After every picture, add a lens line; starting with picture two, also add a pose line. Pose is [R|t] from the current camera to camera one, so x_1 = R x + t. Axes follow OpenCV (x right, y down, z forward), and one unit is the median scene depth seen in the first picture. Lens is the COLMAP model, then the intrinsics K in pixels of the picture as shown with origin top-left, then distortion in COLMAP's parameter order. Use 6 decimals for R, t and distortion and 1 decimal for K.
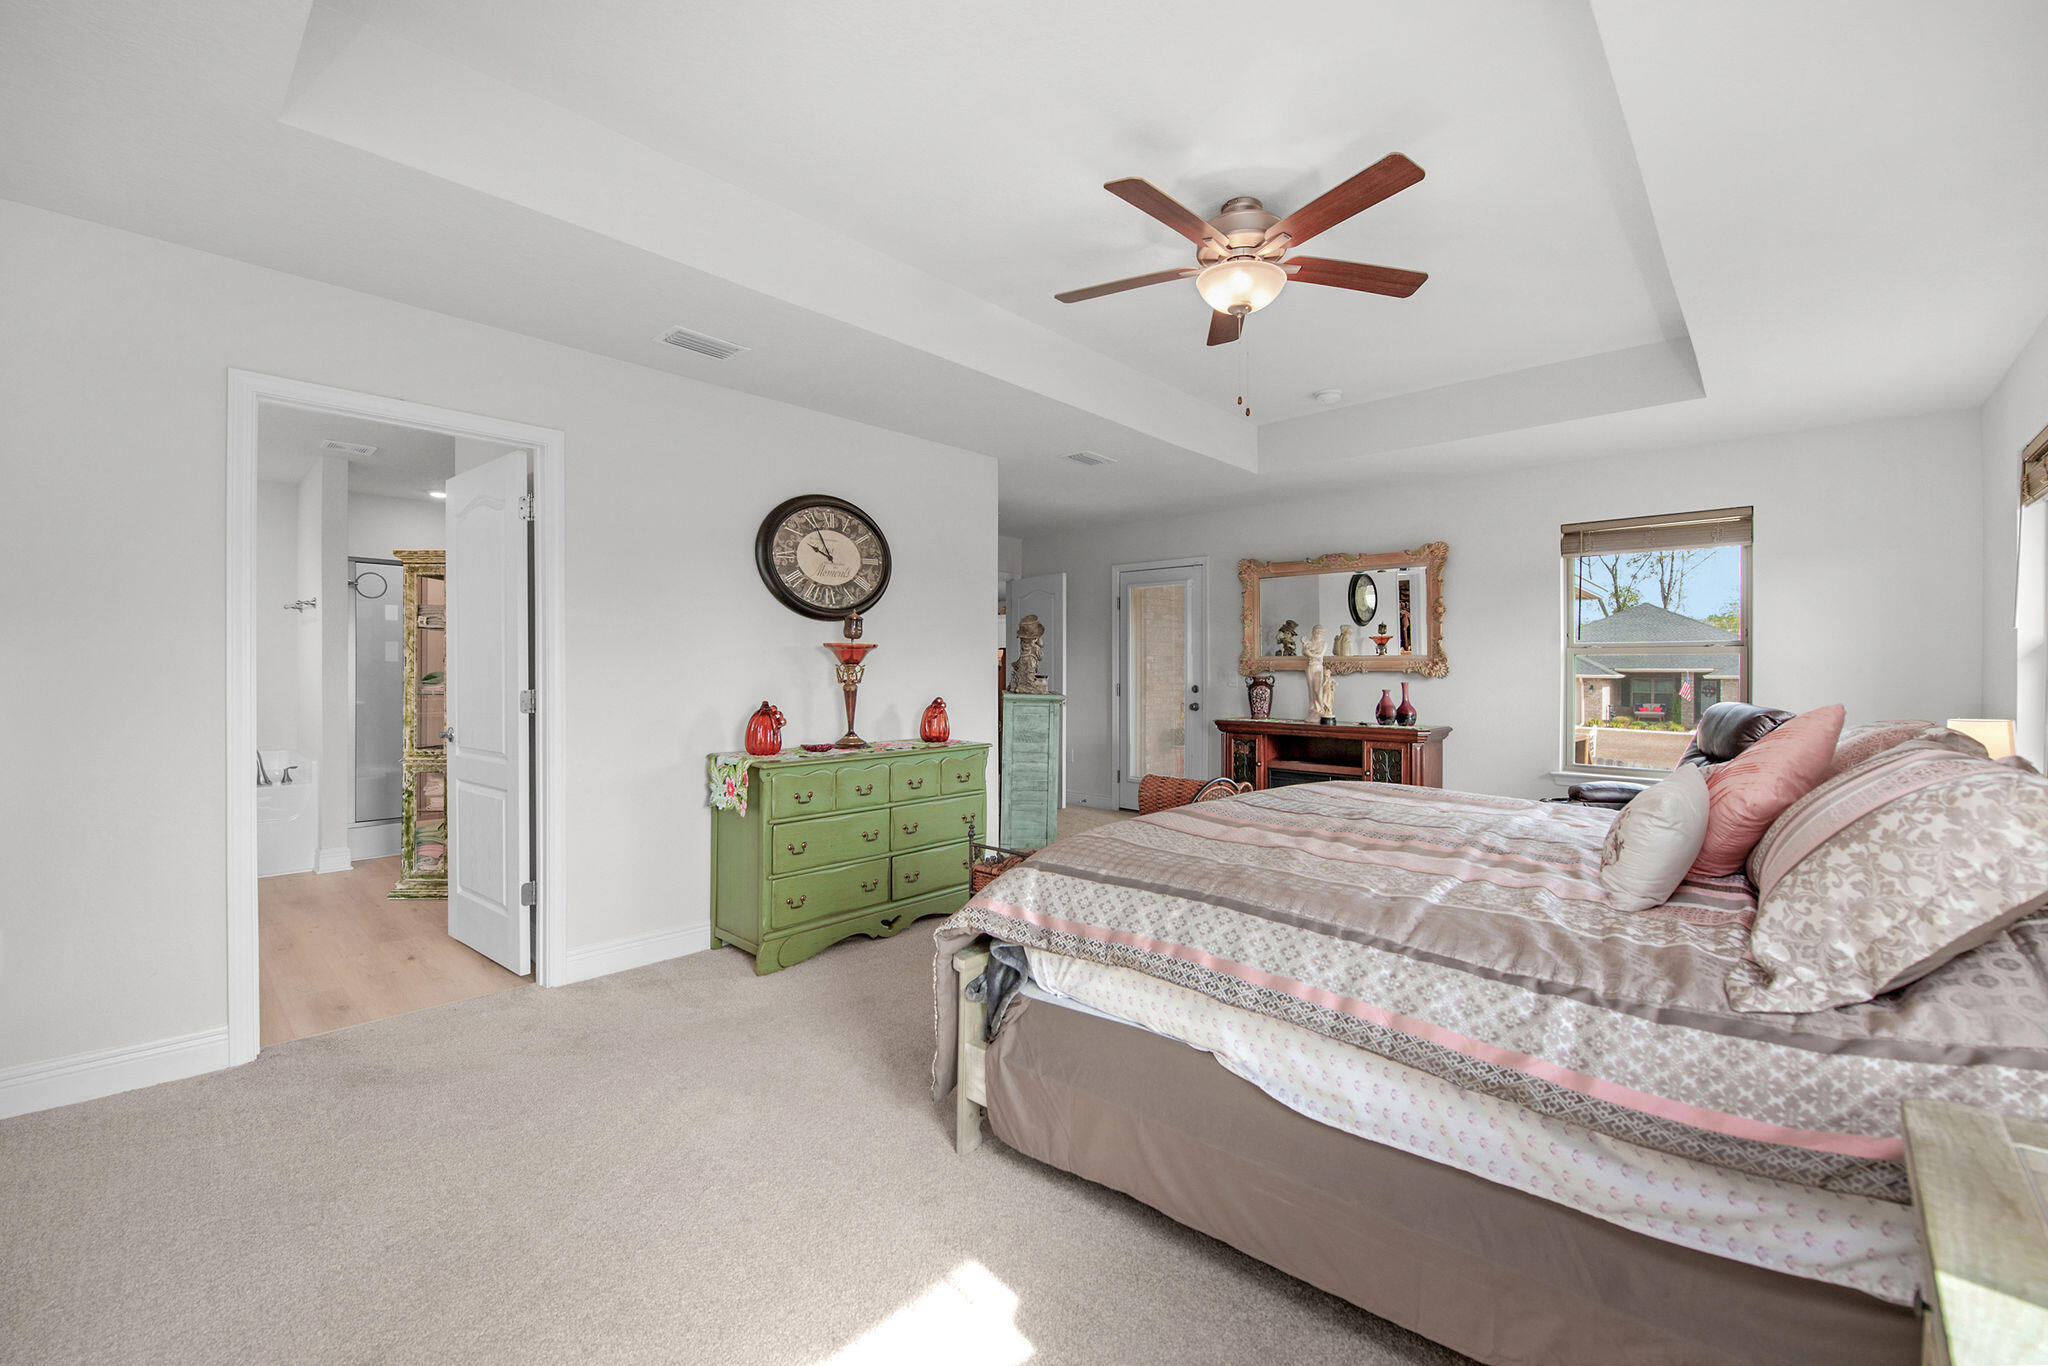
lens RADIAL K [[829.9, 0, 1024.0], [0, 829.9, 683.0], [0, 0, 1]] dist [-0.019706, -0.000983]
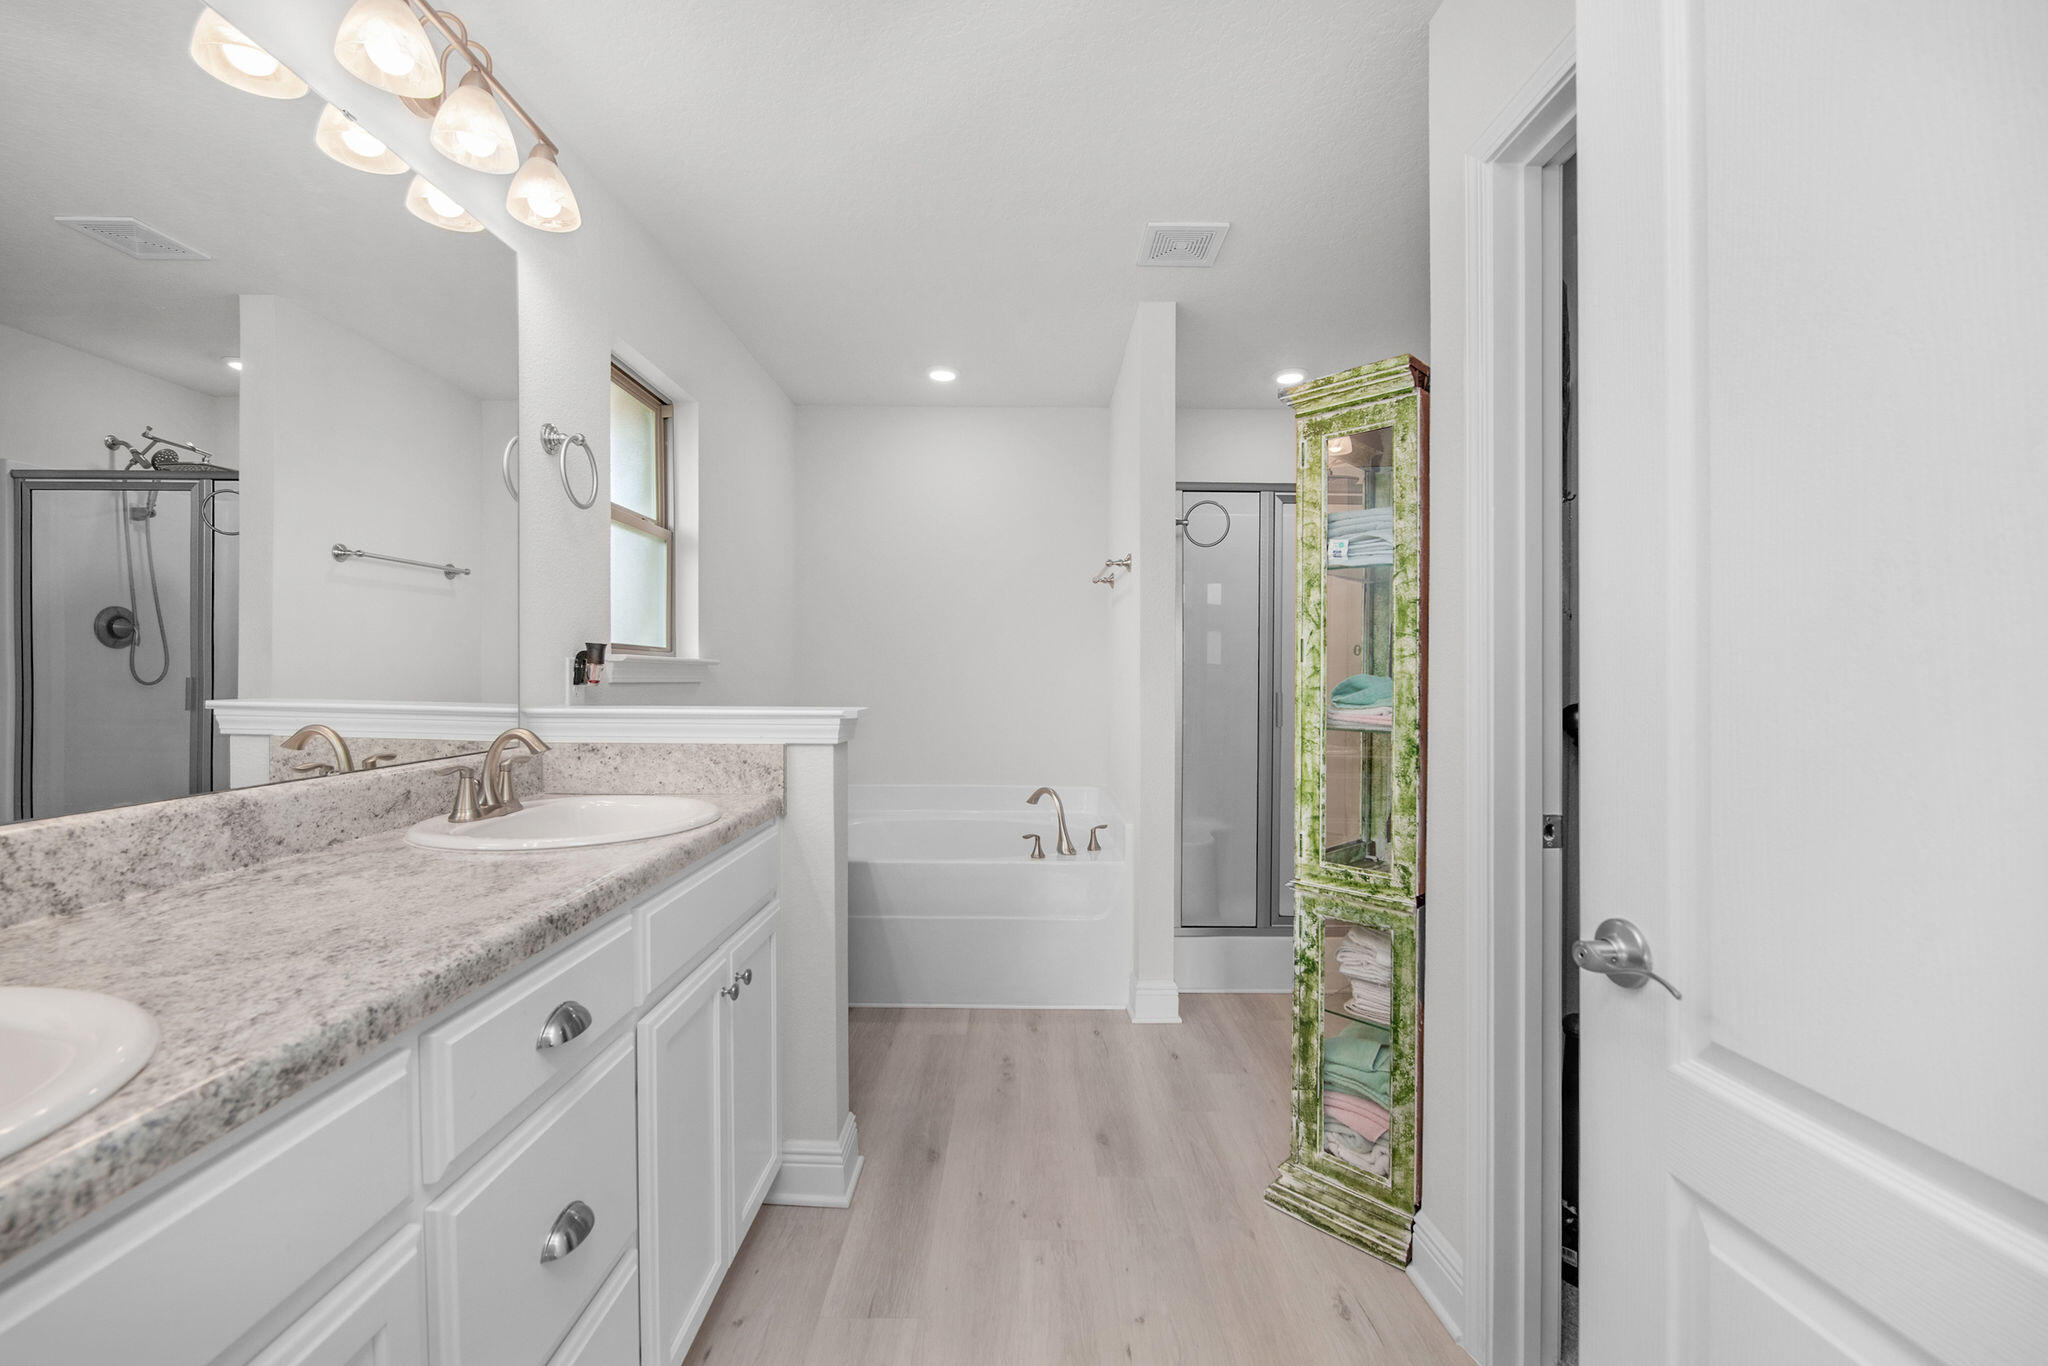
lens RADIAL K [[829.9, 0, 1024.0], [0, 829.9, 683.0], [0, 0, 1]] dist [-0.019706, -0.000983]
pose [[0.670693, 0.001013, -0.741734, -0.309713], [-0.002166, 0.999997, -0.000594, -0.005176], [0.741732, 0.002005, 0.670694, 0.352439]]
